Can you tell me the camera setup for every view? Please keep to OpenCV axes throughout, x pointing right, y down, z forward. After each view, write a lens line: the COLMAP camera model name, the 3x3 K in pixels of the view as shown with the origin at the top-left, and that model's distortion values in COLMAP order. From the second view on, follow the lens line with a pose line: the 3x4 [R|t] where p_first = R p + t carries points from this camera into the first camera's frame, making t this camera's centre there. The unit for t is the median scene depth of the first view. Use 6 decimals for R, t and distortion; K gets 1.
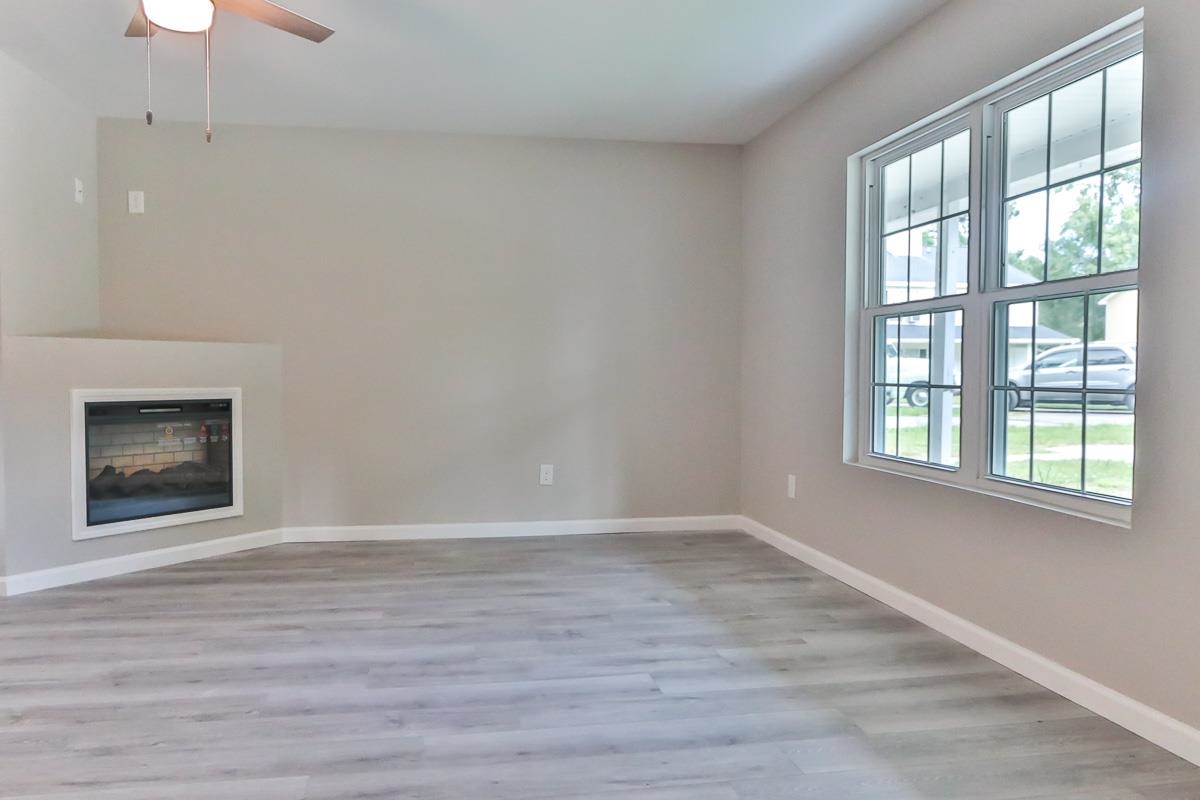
lens RADIAL K [[783.4, 0, 600.0], [0, 783.4, 400.0], [0, 0, 1]] dist [0.001540, 0.000220]
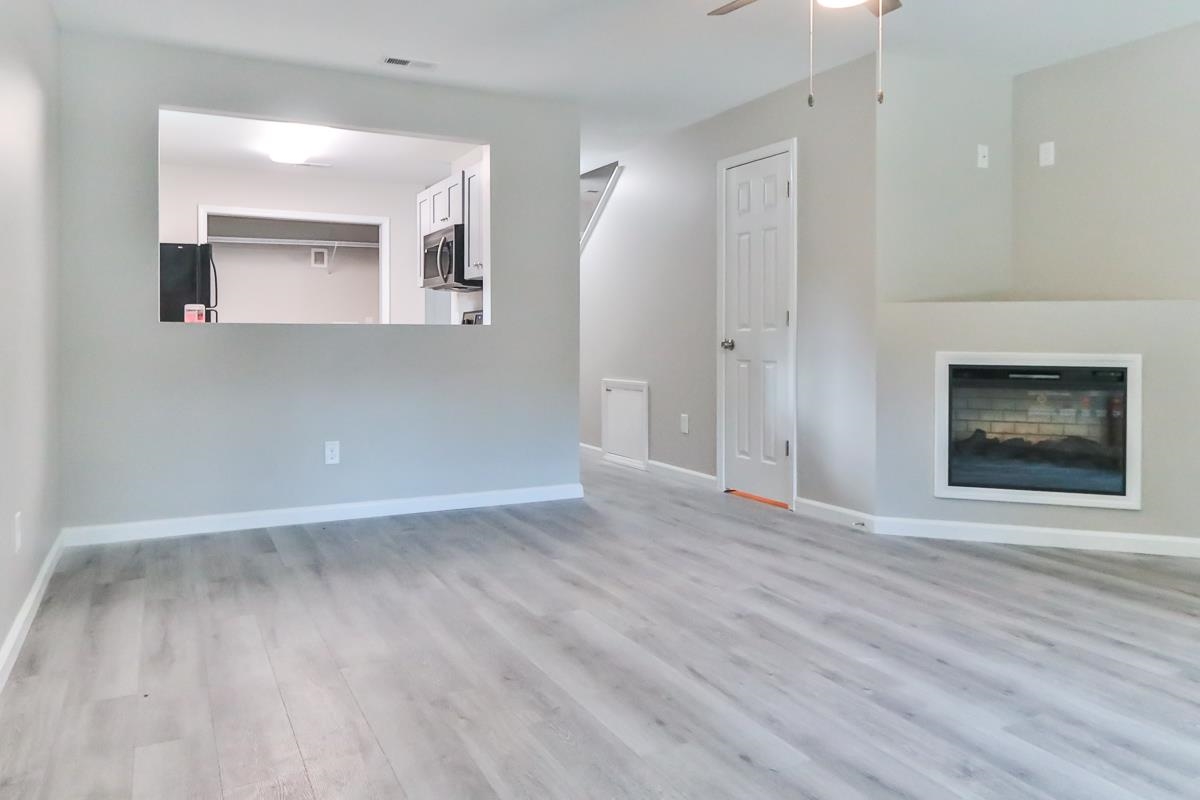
lens RADIAL K [[867.8, 0, 599.5], [0, 867.8, 350.1], [0, 0, 1]] dist [0.001765, 0.000411]
pose [[0.291559, 0.017371, -0.956395, 0.365077], [-0.034452, 0.999377, 0.007649, -0.011099], [0.955932, 0.030720, 0.291975, 0.283589]]
